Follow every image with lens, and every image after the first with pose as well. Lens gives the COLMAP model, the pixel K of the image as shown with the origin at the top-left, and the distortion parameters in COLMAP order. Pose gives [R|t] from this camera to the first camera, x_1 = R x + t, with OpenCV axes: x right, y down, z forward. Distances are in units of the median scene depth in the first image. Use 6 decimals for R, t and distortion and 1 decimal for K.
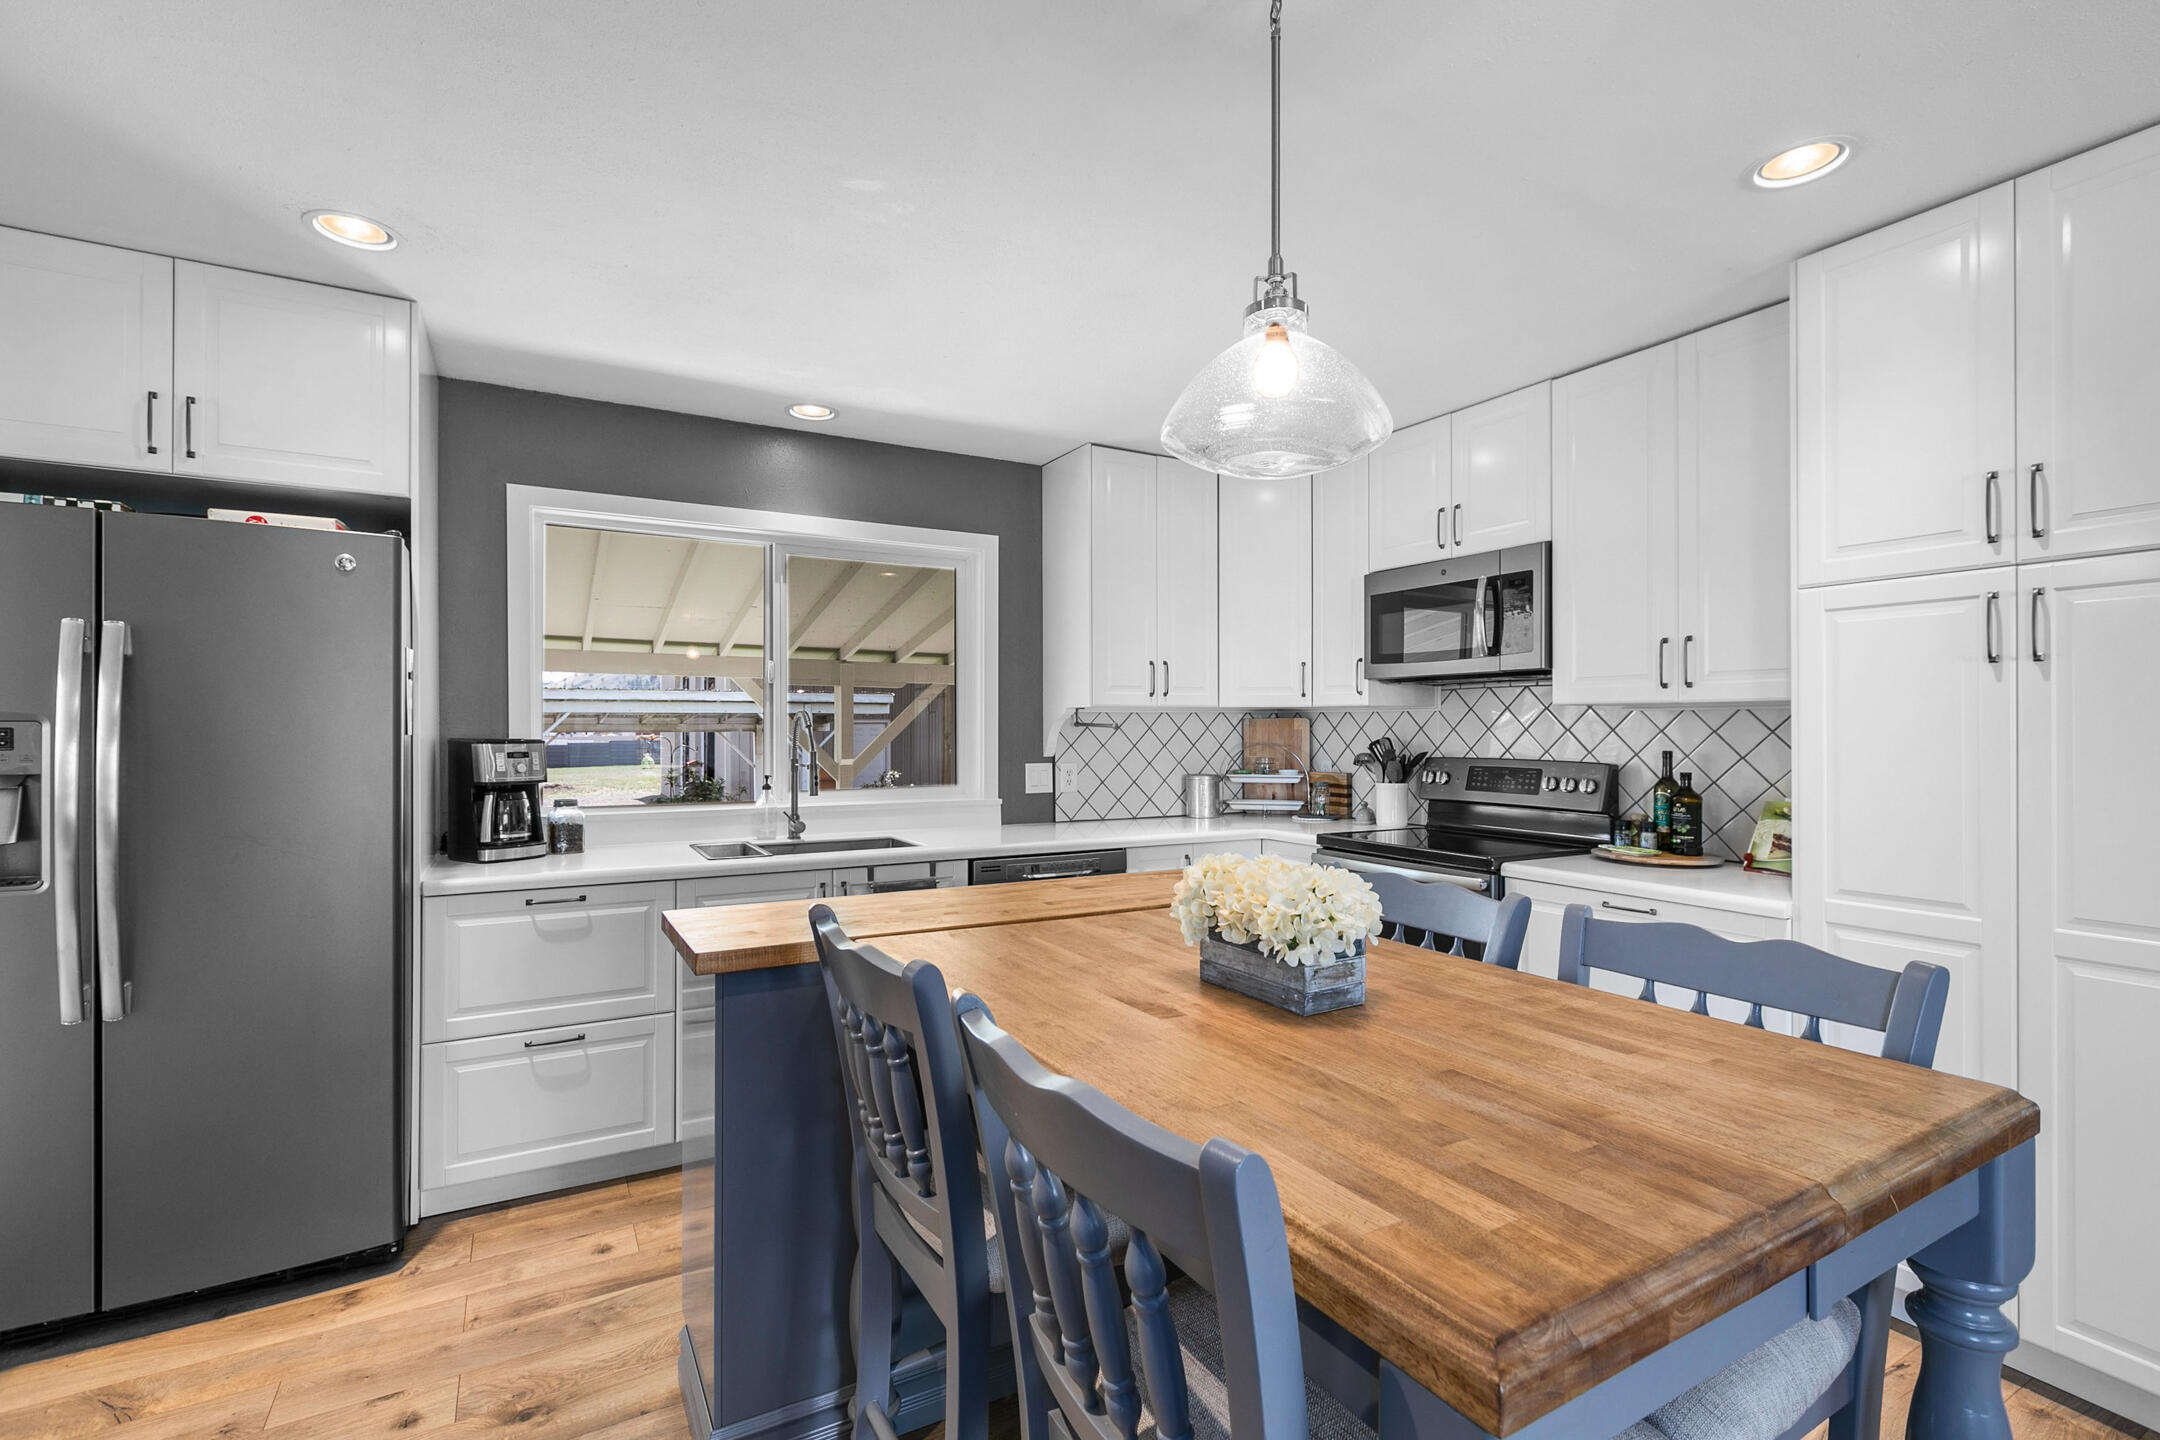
lens RADIAL K [[971.9, 0, 1075.5], [0, 971.9, 728.9], [0, 0, 1]] dist [0.001422, 0.000541]
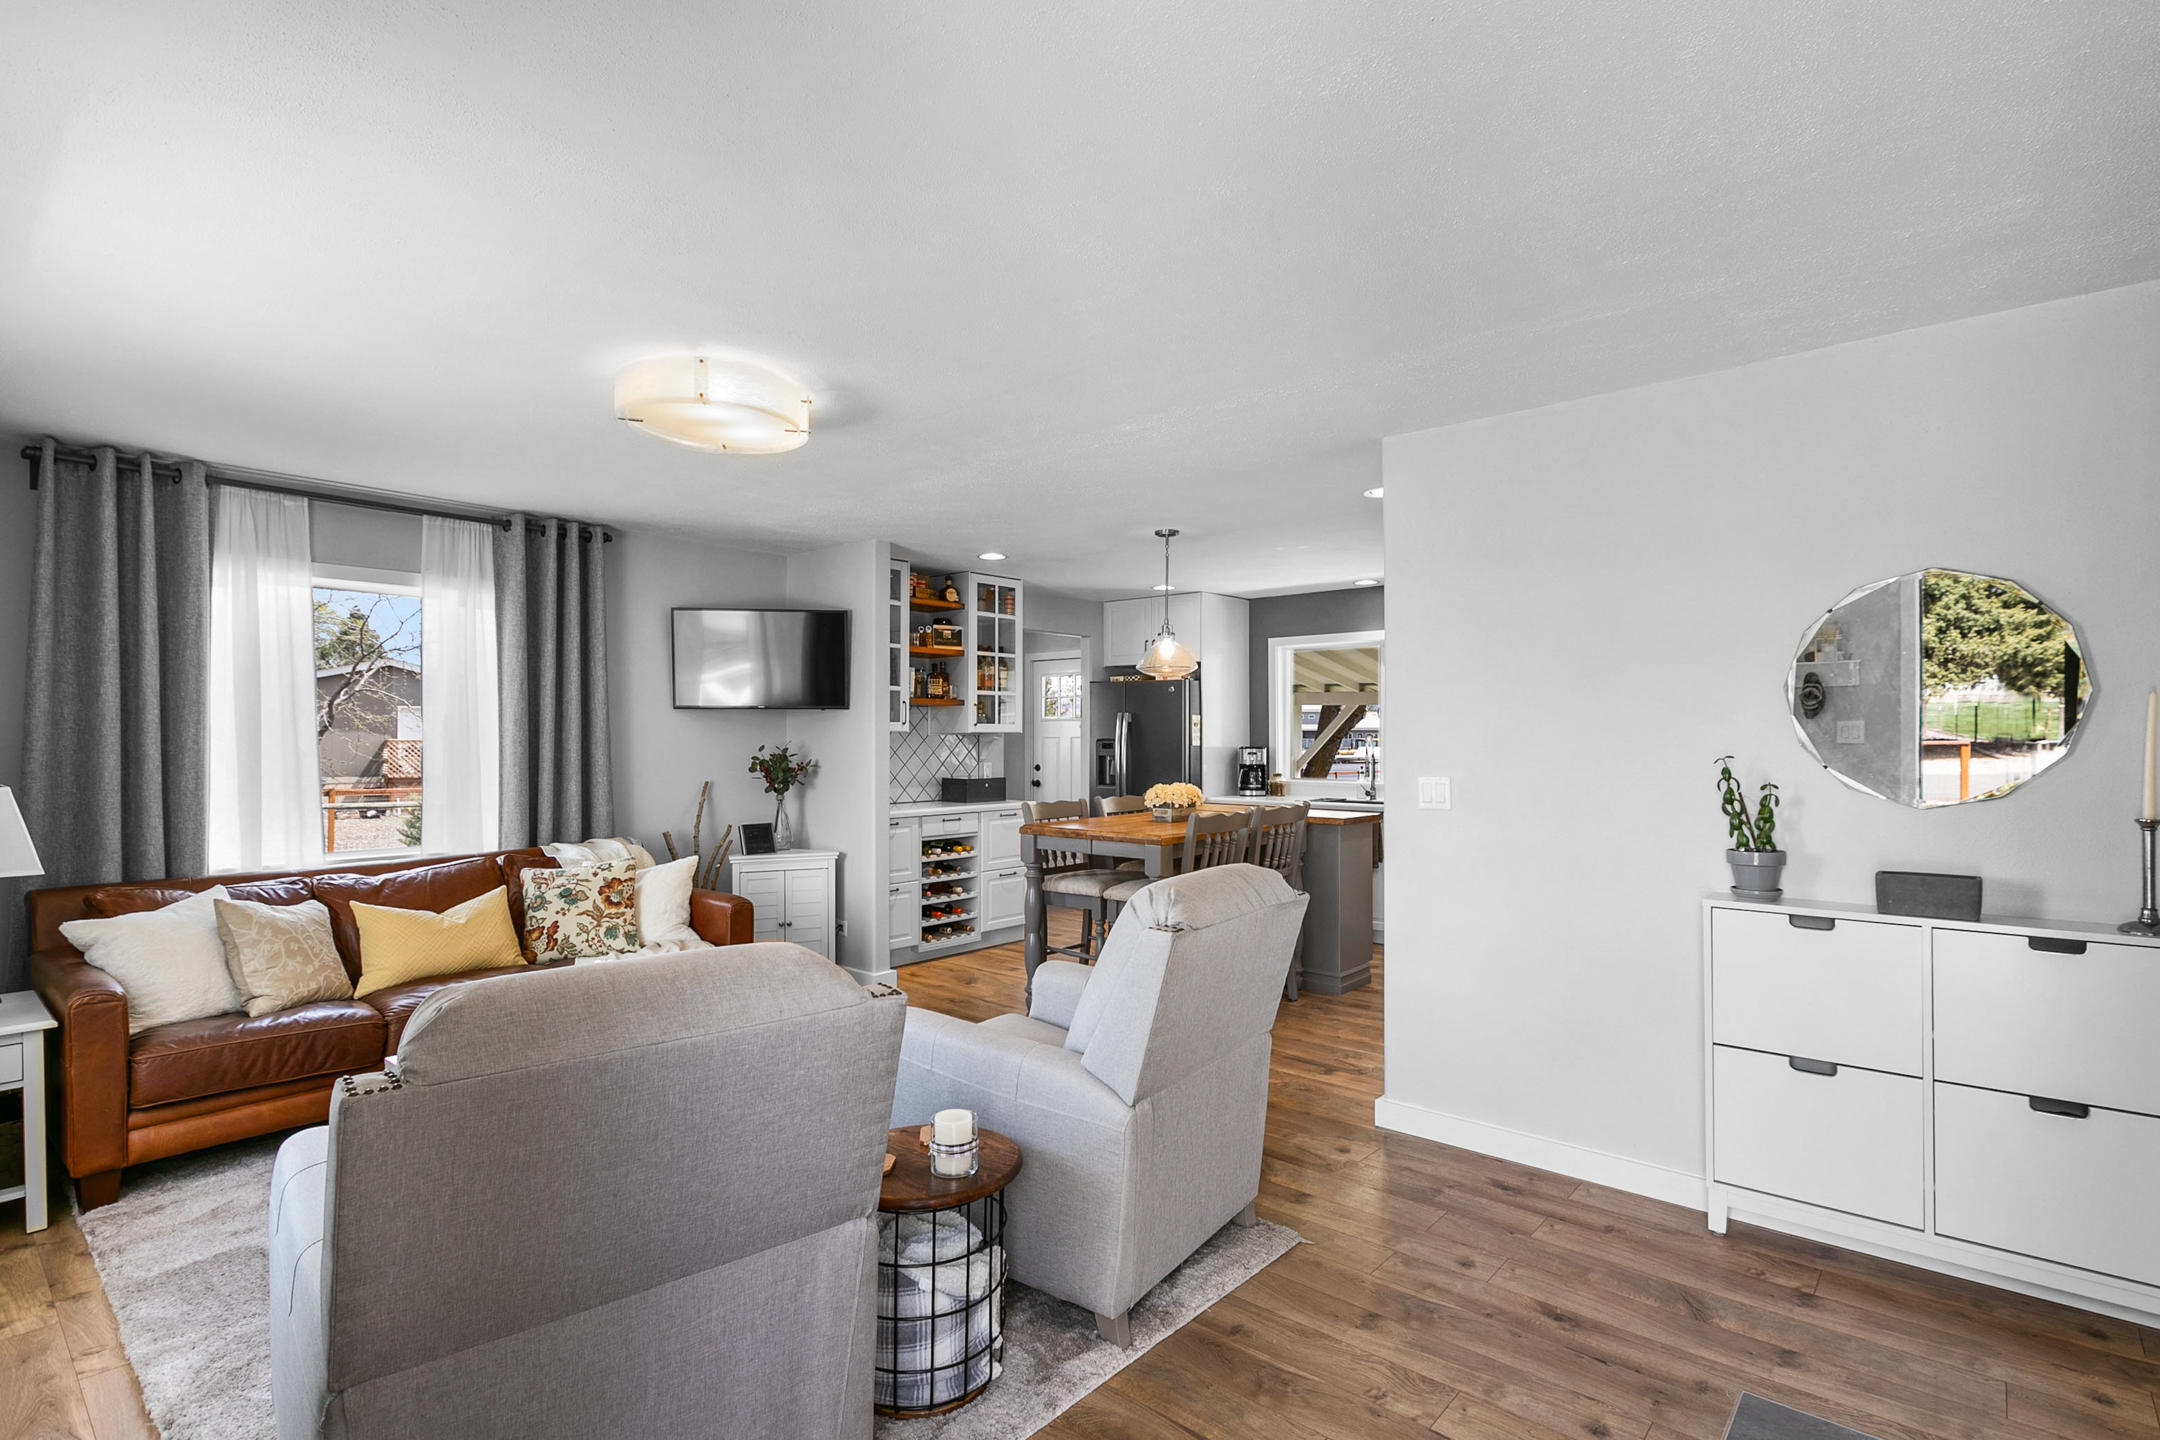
lens RADIAL K [[1046.4, 0, 1077.3], [0, 1046.4, 737.2], [0, 0, 1]] dist [0.003292, 0.000234]
pose [[0.320049, 0.002548, -0.947398, 1.522298], [0.002591, 0.999990, 0.003565, -0.021248], [0.947397, -0.003596, 0.320039, -0.234354]]
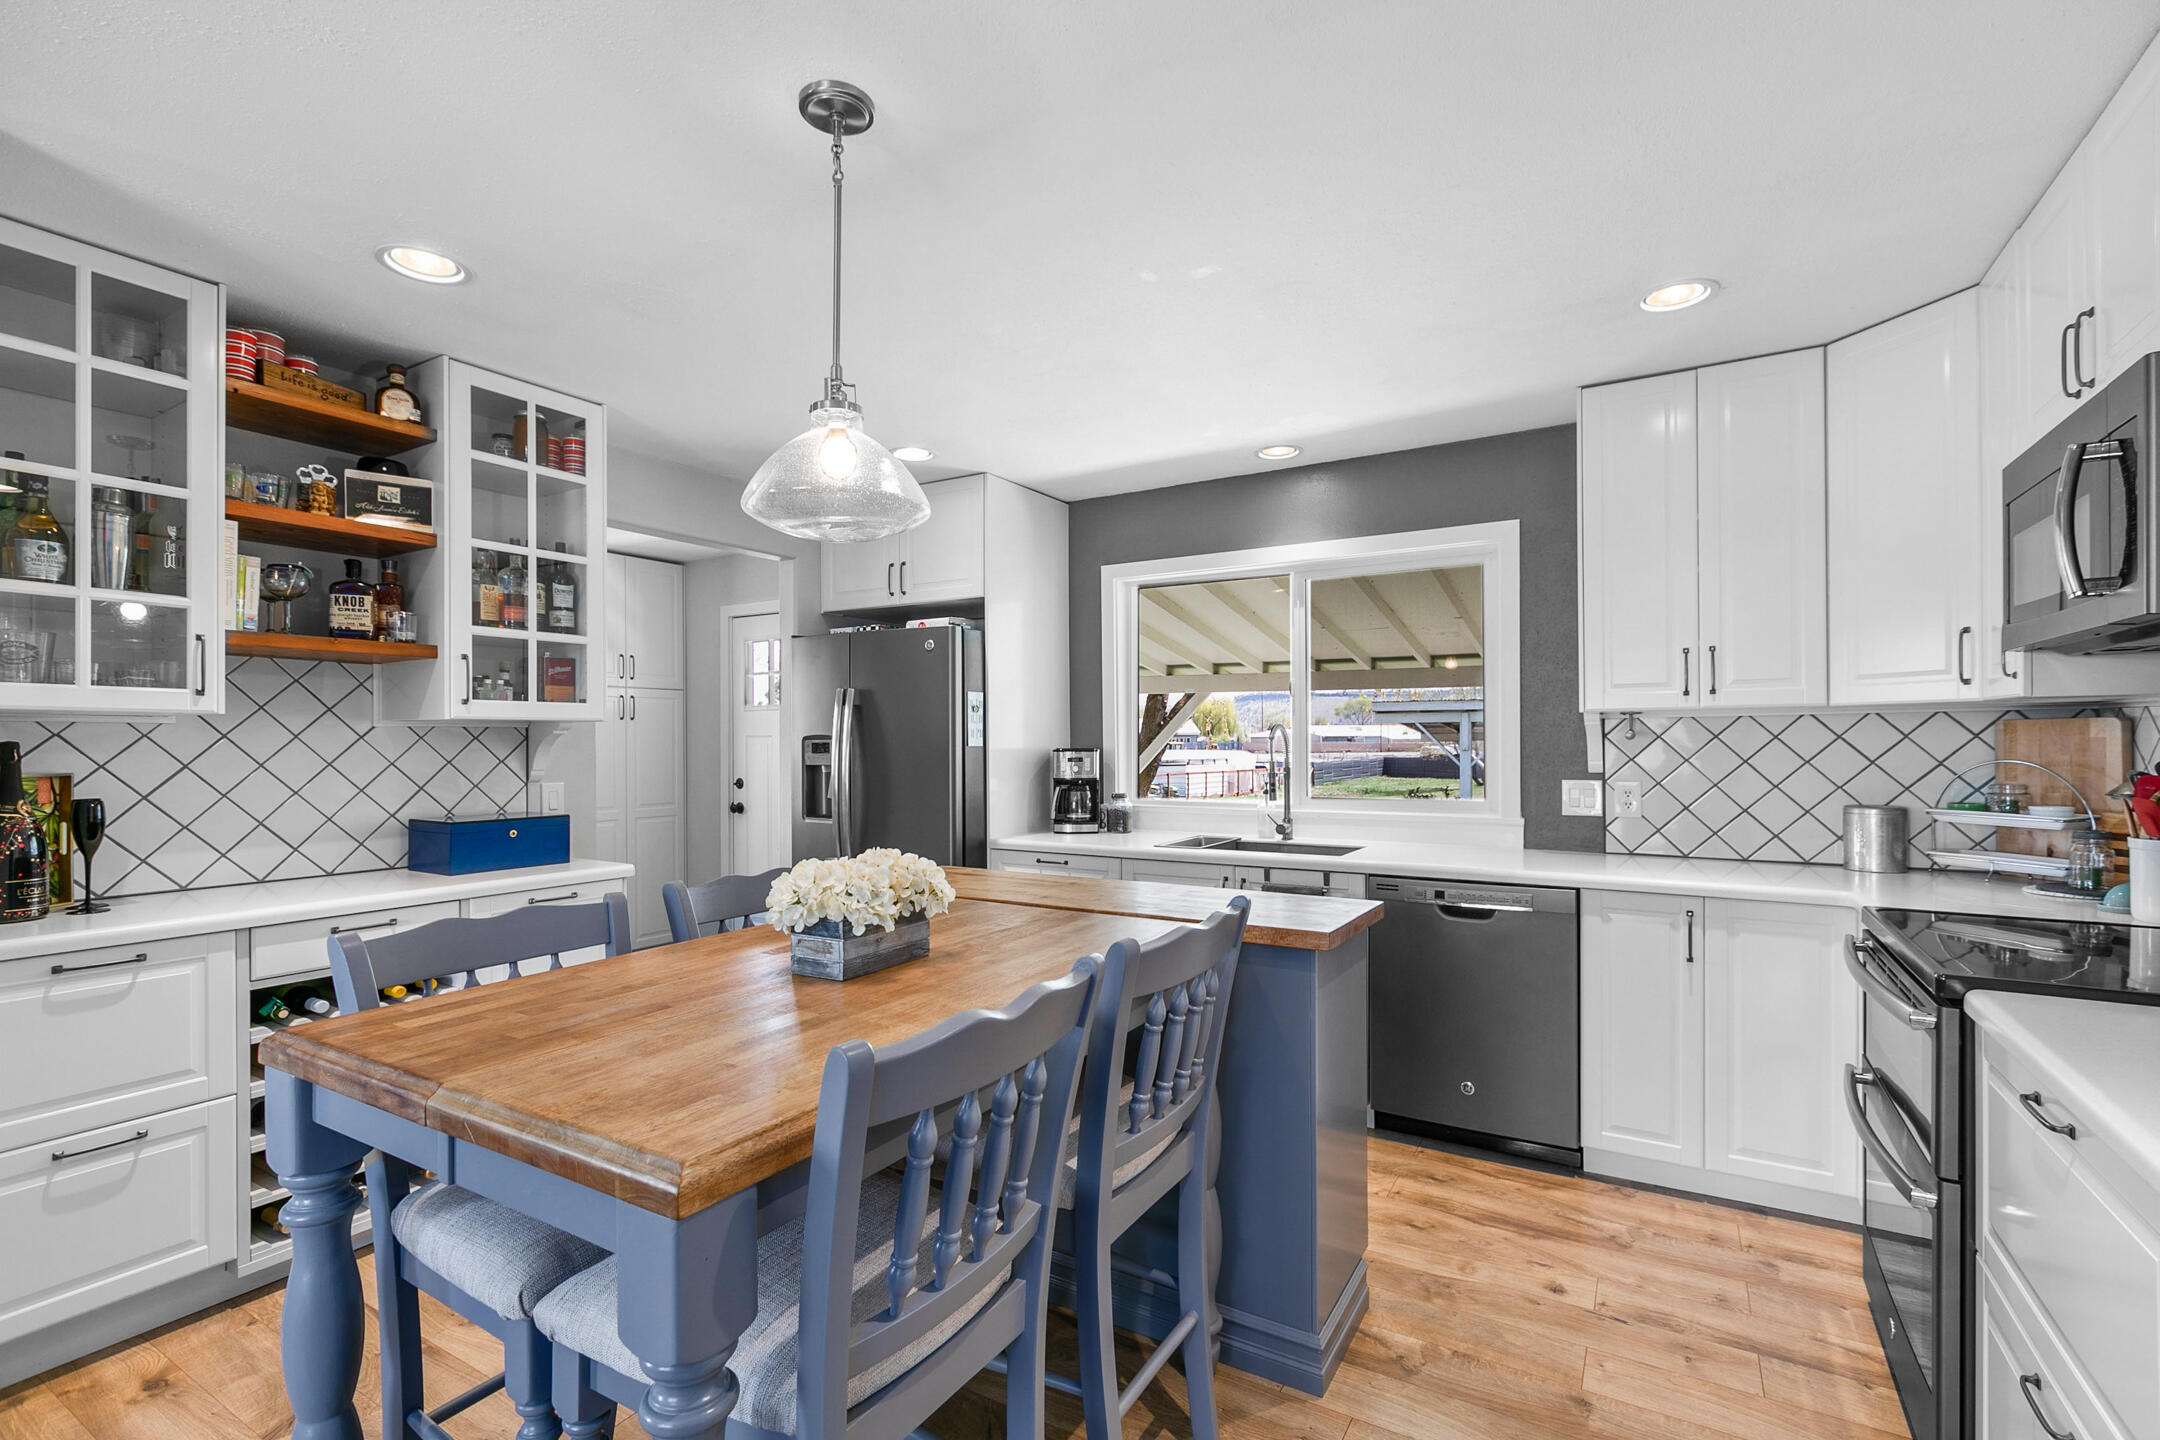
lens RADIAL K [[971.9, 0, 1086.4], [0, 971.9, 739.4], [0, 0, 1]] dist [0.001422, 0.000541]
pose [[0.490673, -0.002060, -0.871341, 0.568421], [0.006415, 0.999979, 0.001249, -0.003973], [0.871320, -0.006203, 0.490676, 0.263432]]
